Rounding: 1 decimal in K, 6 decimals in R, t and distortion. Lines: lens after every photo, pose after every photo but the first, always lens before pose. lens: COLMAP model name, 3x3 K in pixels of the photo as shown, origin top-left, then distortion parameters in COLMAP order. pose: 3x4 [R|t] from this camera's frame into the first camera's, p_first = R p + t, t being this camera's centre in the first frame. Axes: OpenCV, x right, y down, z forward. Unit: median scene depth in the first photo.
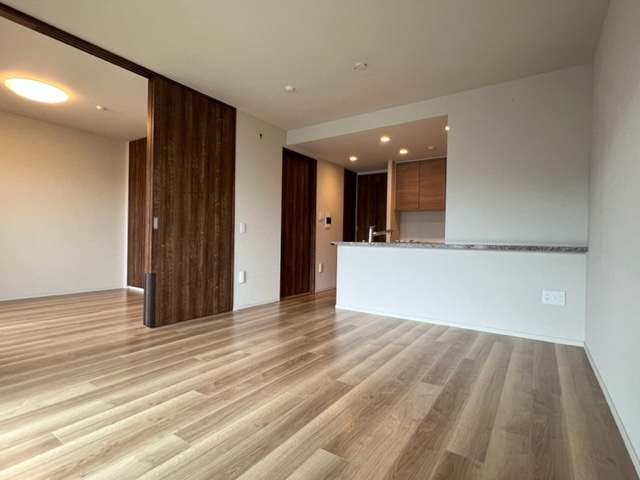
lens RADIAL K [[323.3, 0, 319.3], [0, 323.3, 239.9], [0, 0, 1]] dist [-0.005754, 0.001135]
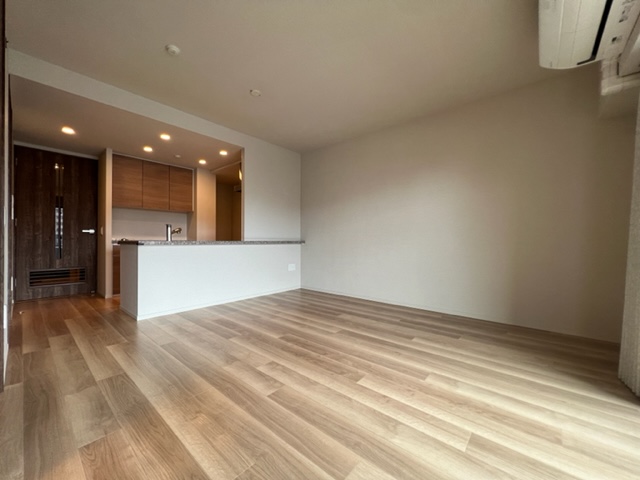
lens RADIAL K [[256.1, 0, 318.9], [0, 256.1, 239.5], [0, 0, 1]] dist [0.000210, -0.000103]
pose [[0.111327, -0.015625, 0.993661, -1.099657], [0.001196, 0.999878, 0.015589, -0.017237], [-0.993783, -0.000547, 0.111332, 0.917886]]
